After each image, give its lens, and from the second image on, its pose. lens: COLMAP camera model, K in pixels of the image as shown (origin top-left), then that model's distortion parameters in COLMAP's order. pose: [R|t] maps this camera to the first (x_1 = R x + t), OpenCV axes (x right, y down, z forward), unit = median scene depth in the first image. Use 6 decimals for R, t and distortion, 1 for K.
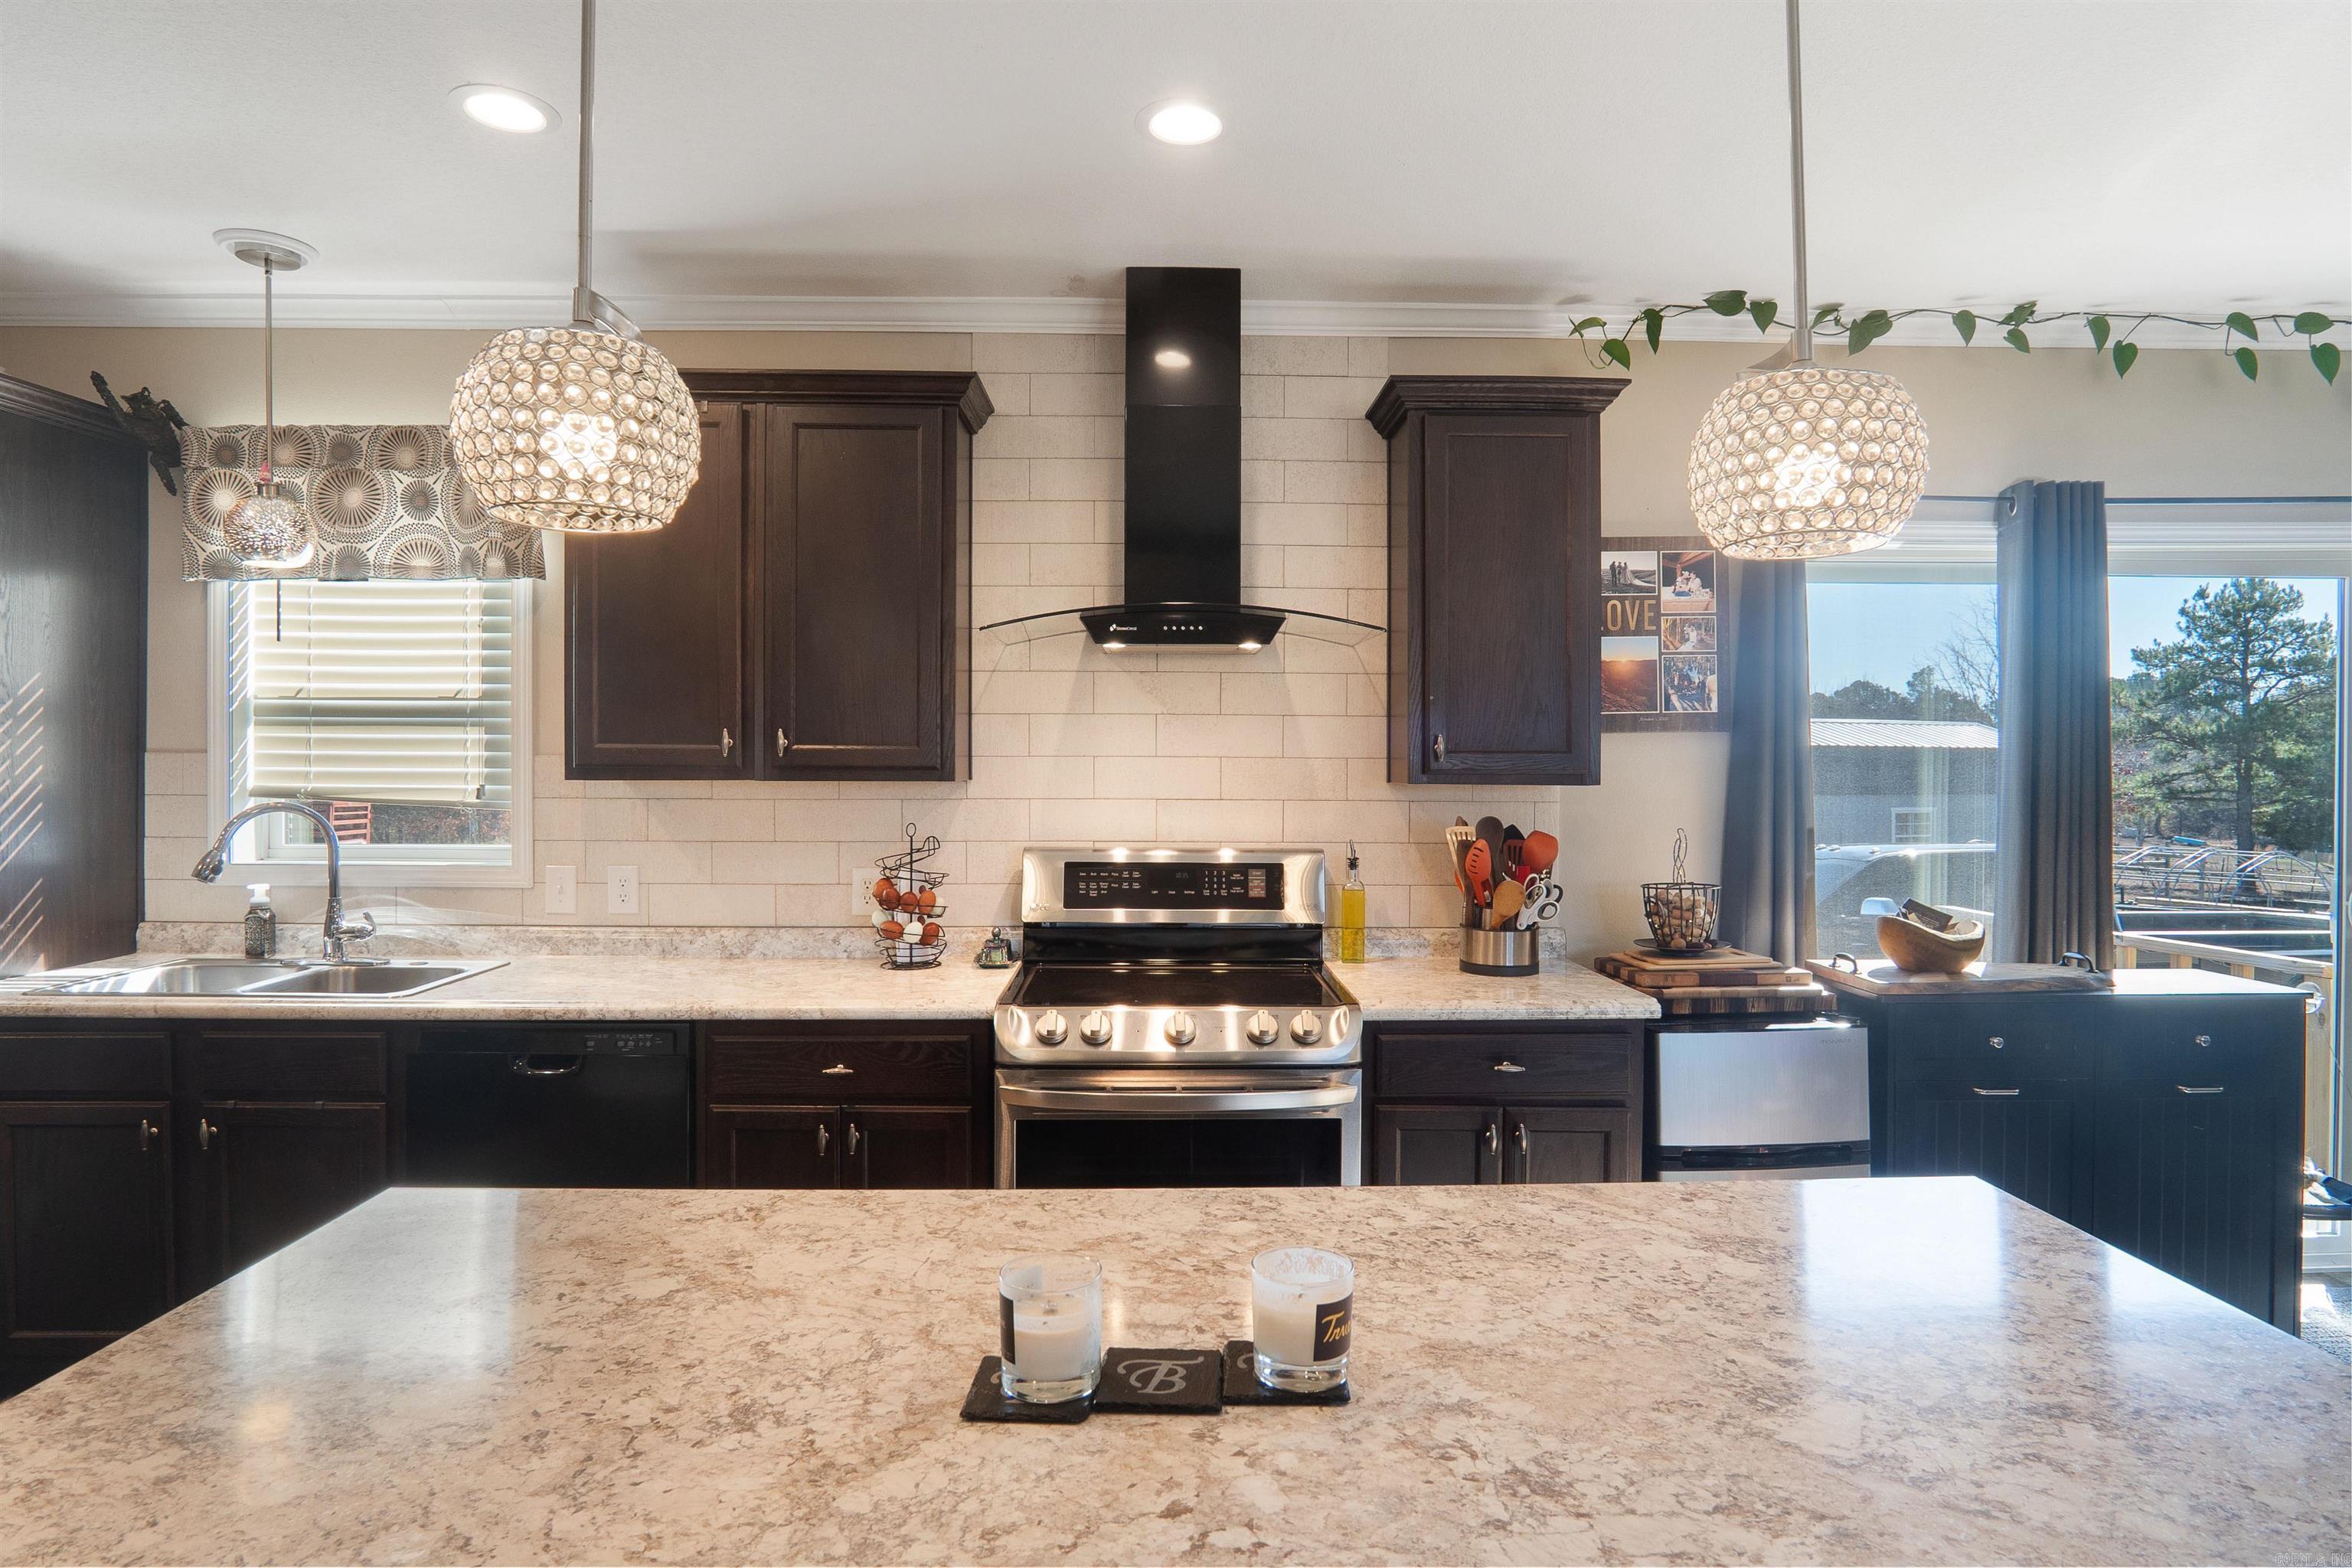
lens RADIAL K [[1251.5, 0, 1174.4], [0, 1251.5, 773.9], [0, 0, 1]] dist [-0.037712, 0.011060]
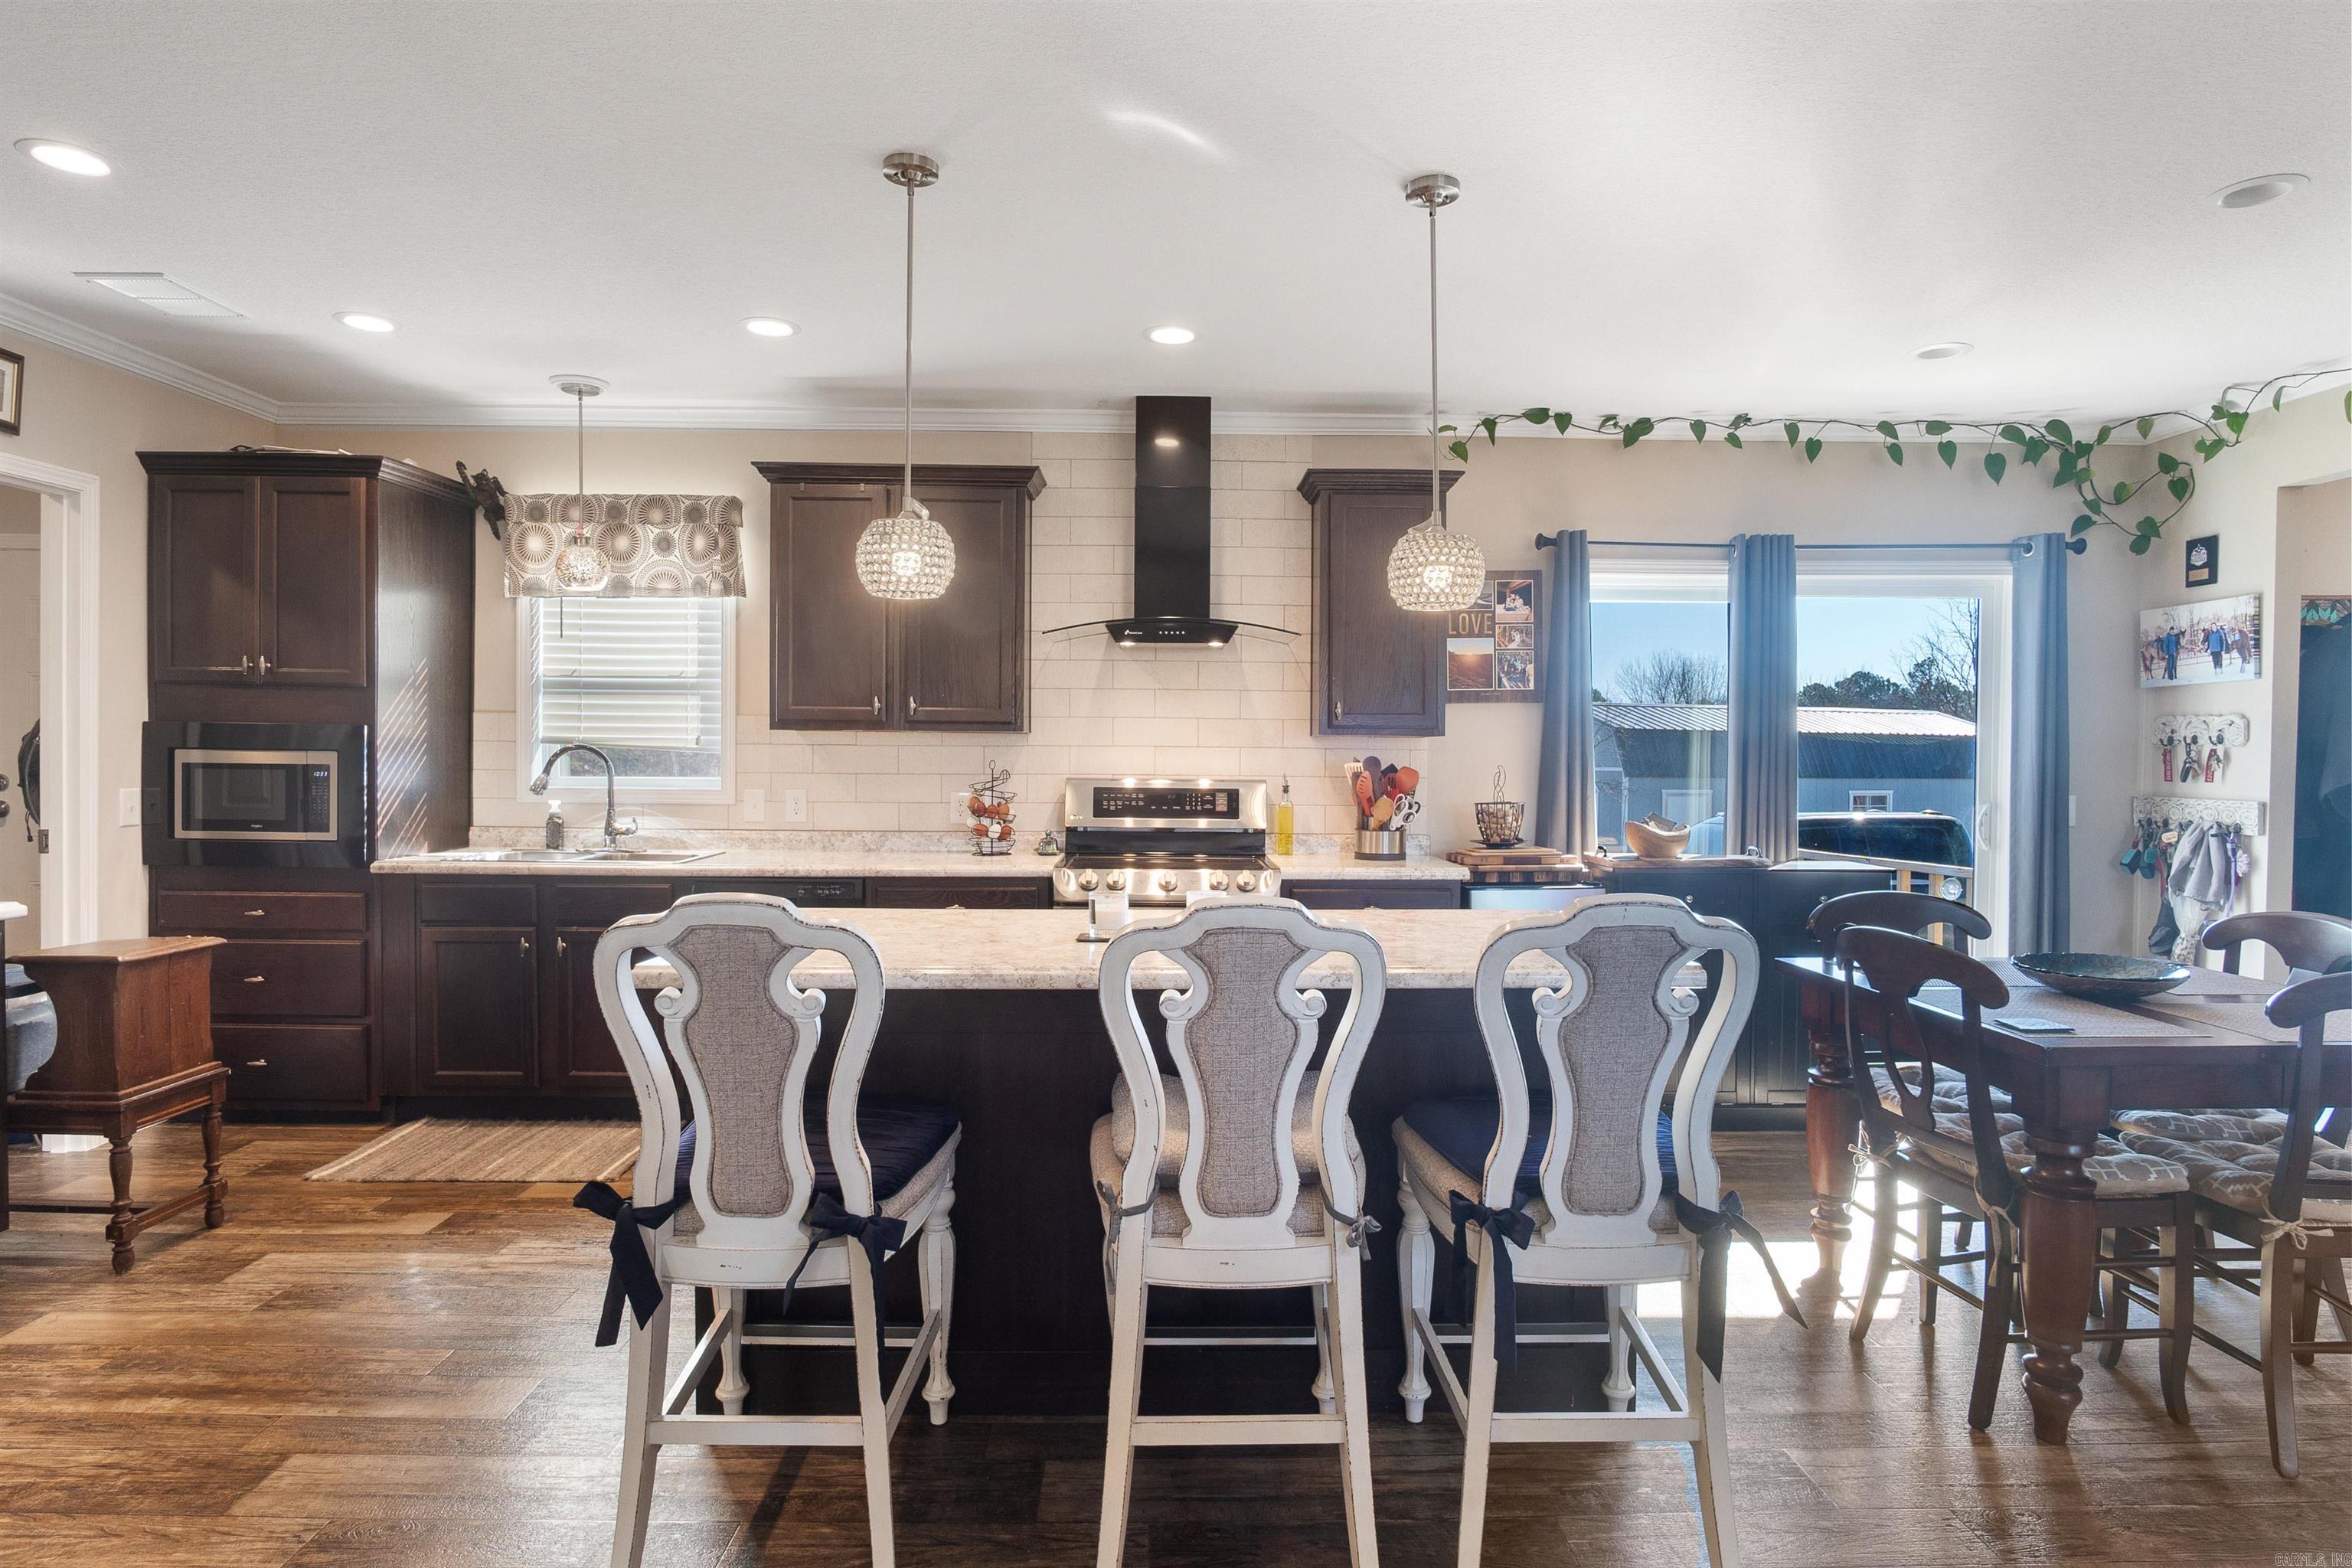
lens RADIAL K [[1258.2, 0, 1178.2], [0, 1258.2, 793.7], [0, 0, 1]] dist [-0.039236, 0.012782]
pose [[0.999993, 0.003841, -0.000473, 0.014817], [-0.003829, 0.999689, 0.024623, 0.040847], [0.000568, -0.024621, 0.999697, -0.515332]]
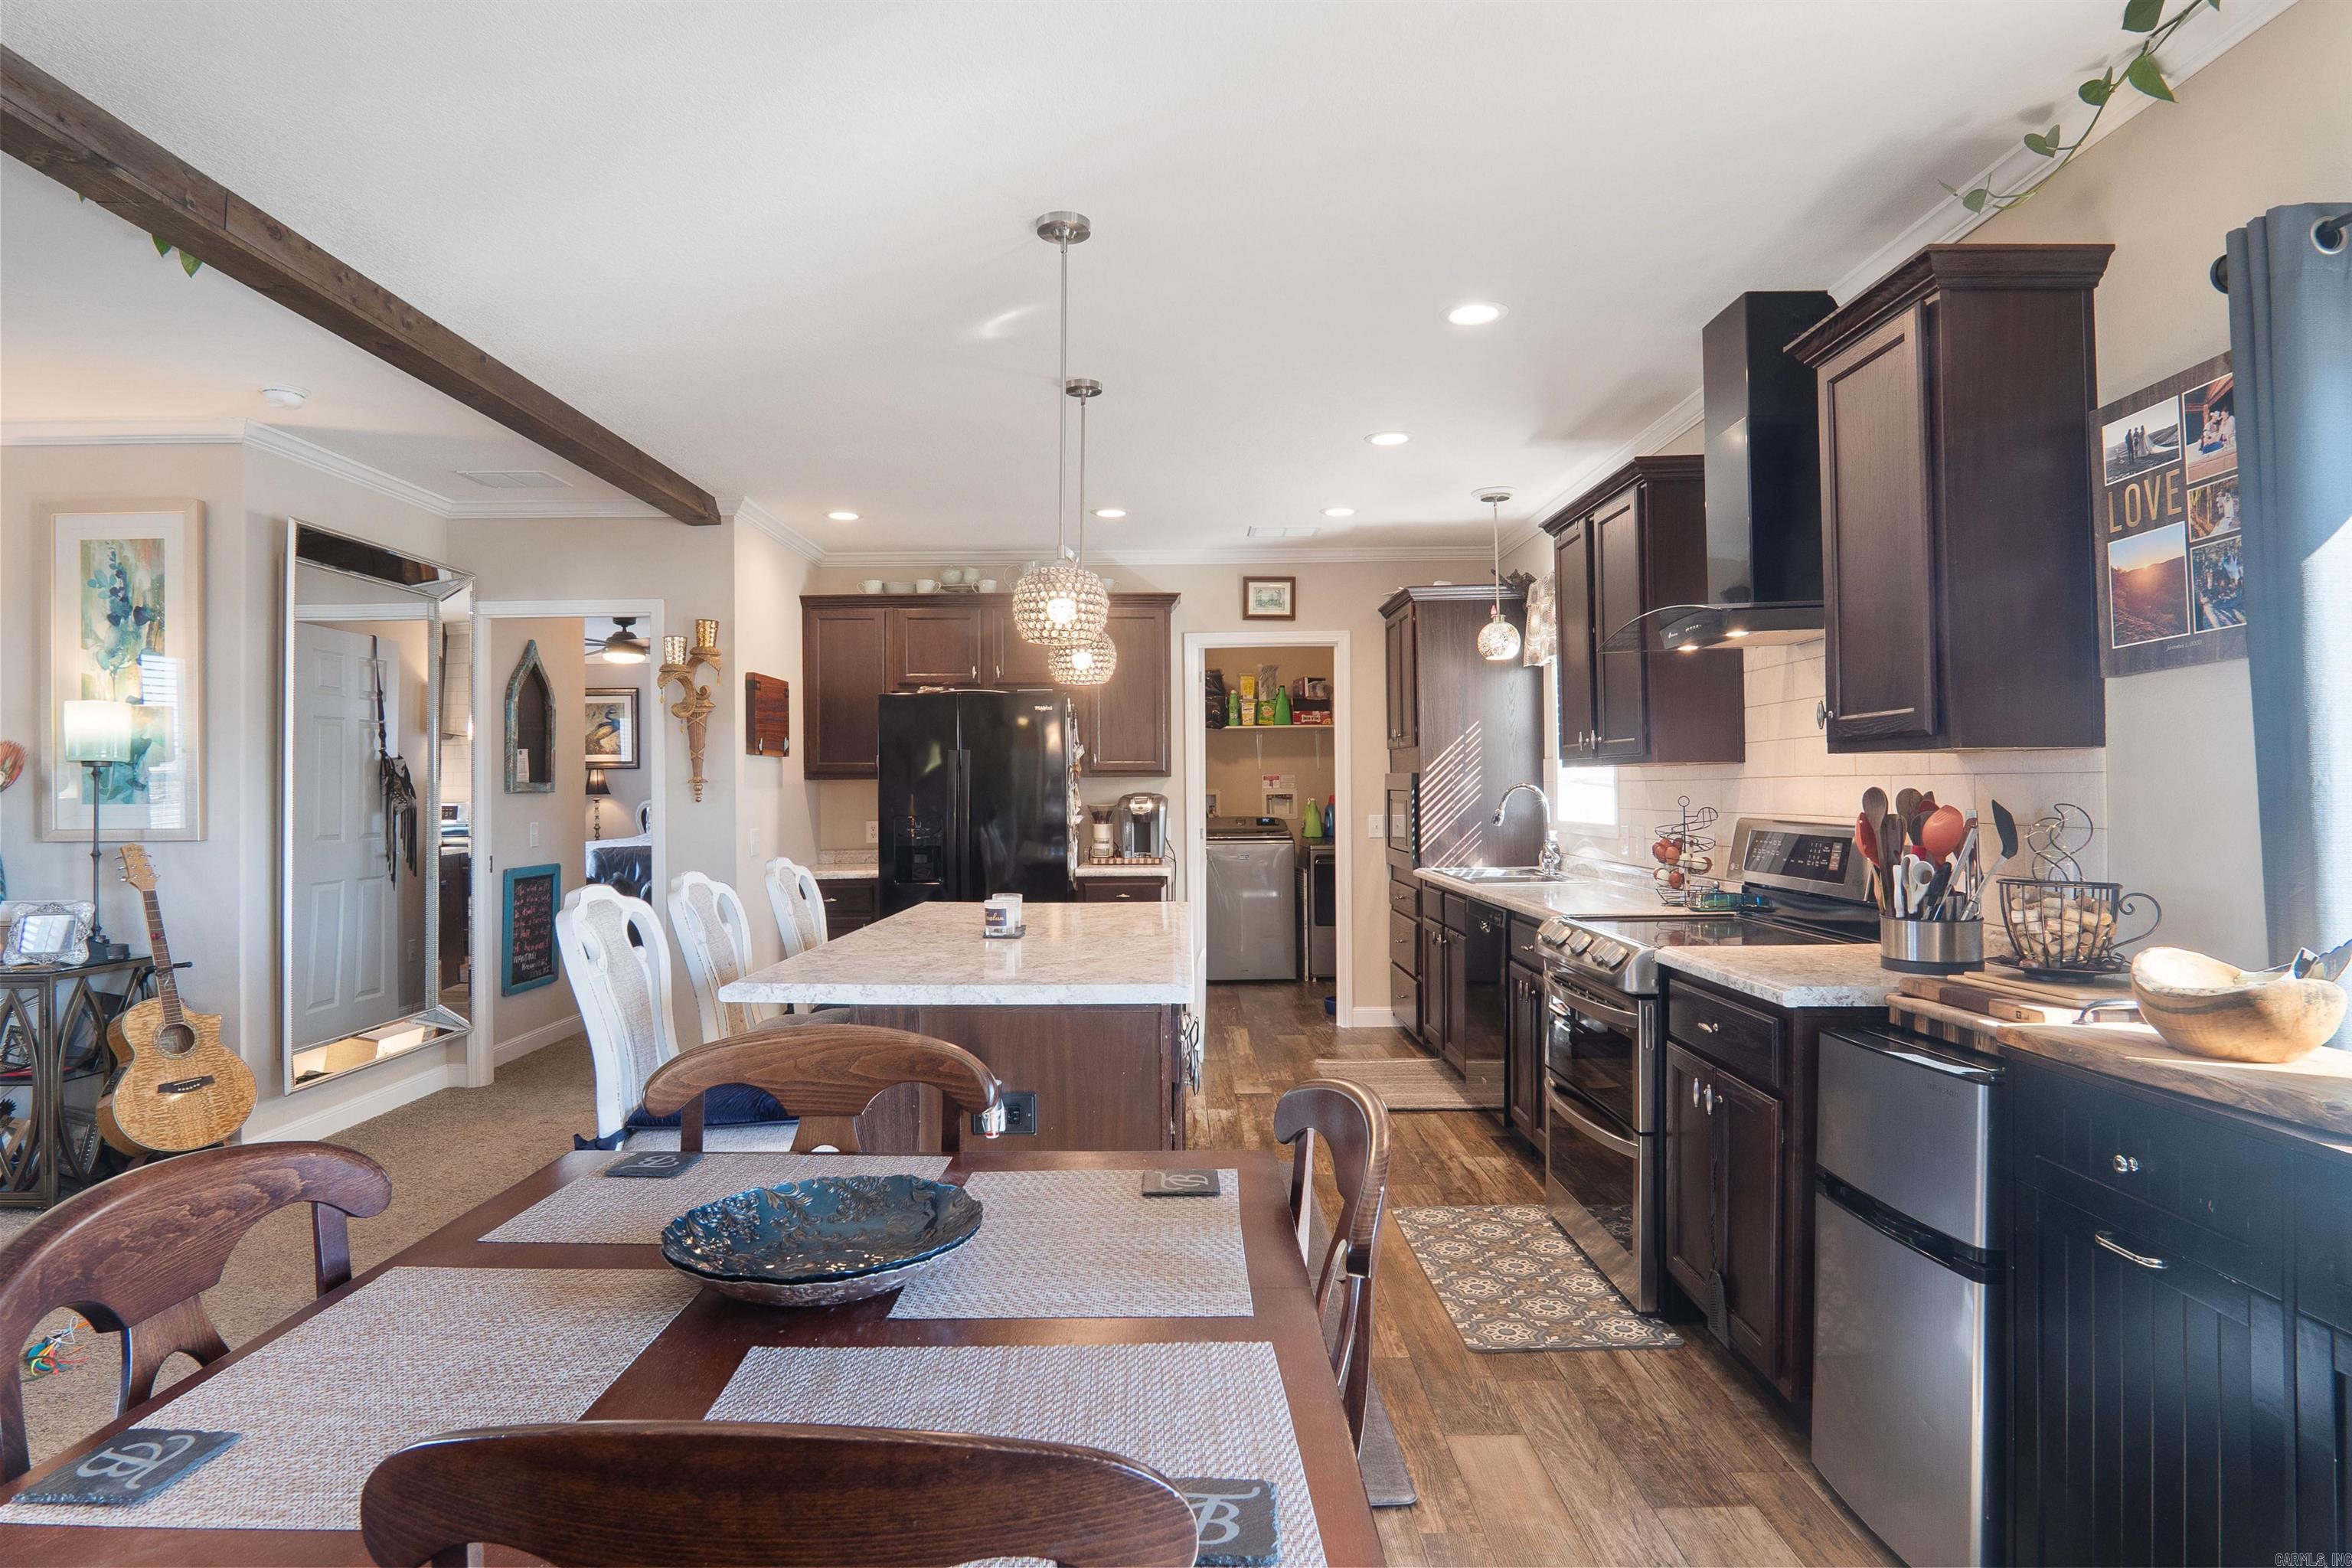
lens RADIAL K [[1251.5, 0, 1174.4], [0, 1251.5, 773.9], [0, 0, 1]] dist [-0.037712, 0.011060]
pose [[0.003053, -0.016646, -0.999857, 1.077764], [0.018426, 0.999693, -0.016587, 0.027412], [0.999826, -0.018372, 0.003358, 0.466149]]
